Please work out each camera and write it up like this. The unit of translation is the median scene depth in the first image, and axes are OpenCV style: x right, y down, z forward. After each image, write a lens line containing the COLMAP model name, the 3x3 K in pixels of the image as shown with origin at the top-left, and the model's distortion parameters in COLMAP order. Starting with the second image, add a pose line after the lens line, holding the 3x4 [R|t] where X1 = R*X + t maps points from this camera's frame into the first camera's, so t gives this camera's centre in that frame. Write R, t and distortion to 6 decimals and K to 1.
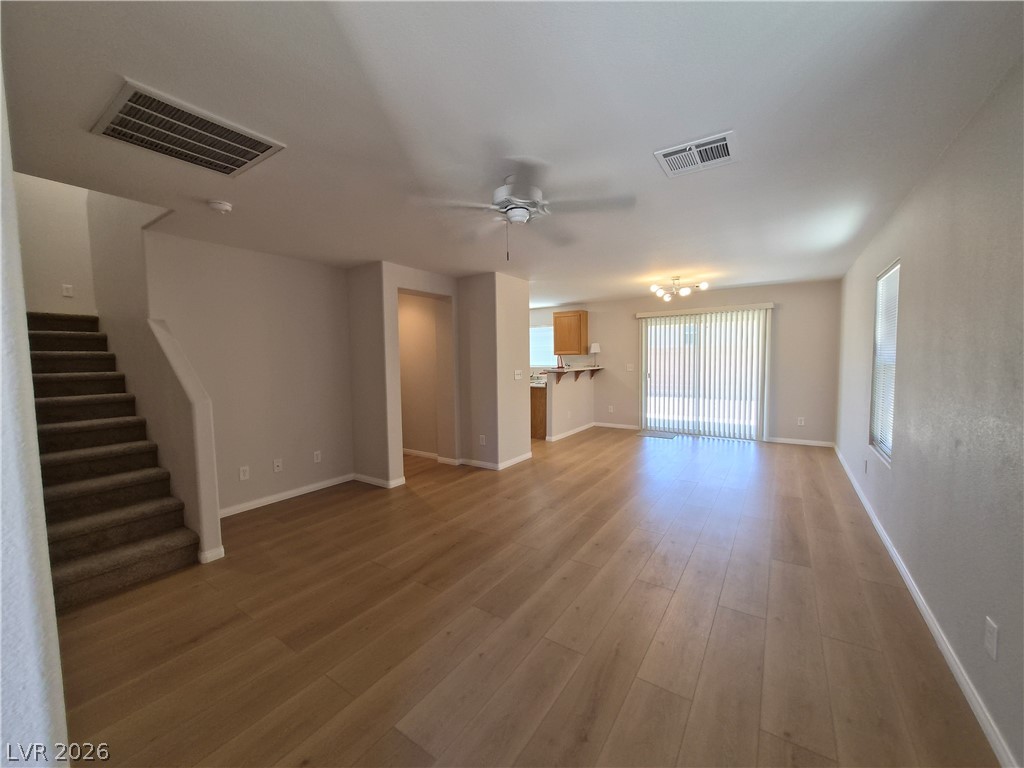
lens RADIAL K [[405.7, 0, 508.6], [0, 405.7, 383.9], [0, 0, 1]] dist [-0.003237, -0.000222]
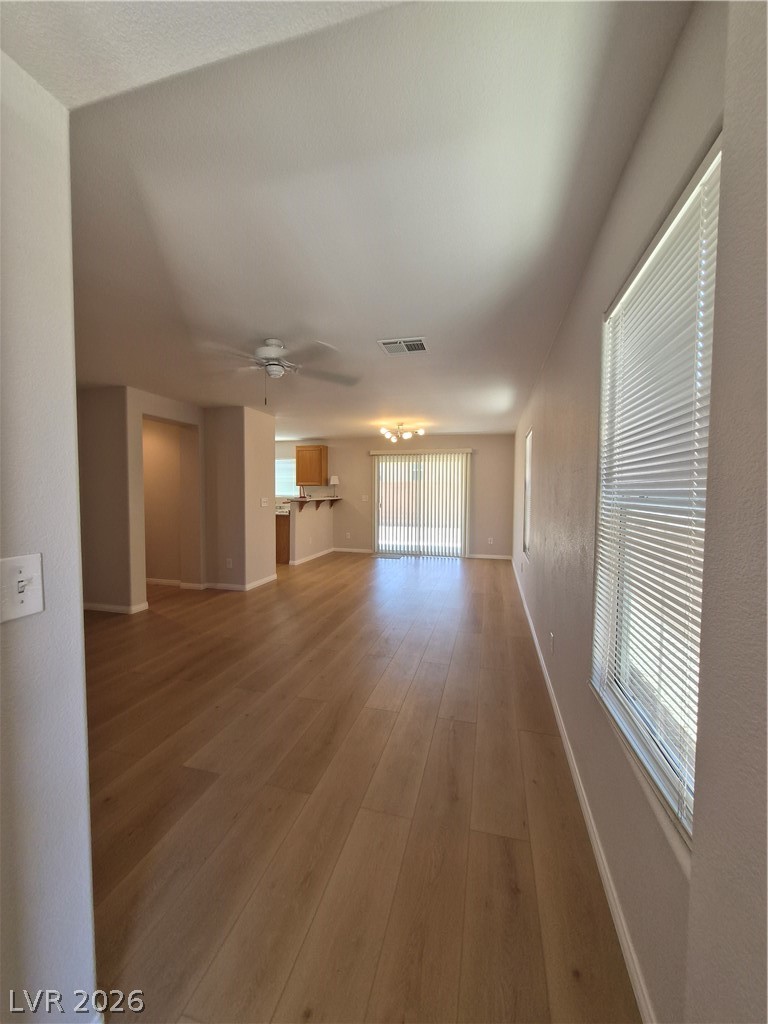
lens RADIAL K [[405.7, 0, 383.4], [0, 405.7, 511.2], [0, 0, 1]] dist [-0.003237, -0.000222]
pose [[0.945408, 0.004541, 0.325857, -0.033444], [0.000212, 0.999894, -0.014551, 0.019785], [-0.325889, 0.013826, 0.945307, -0.144812]]
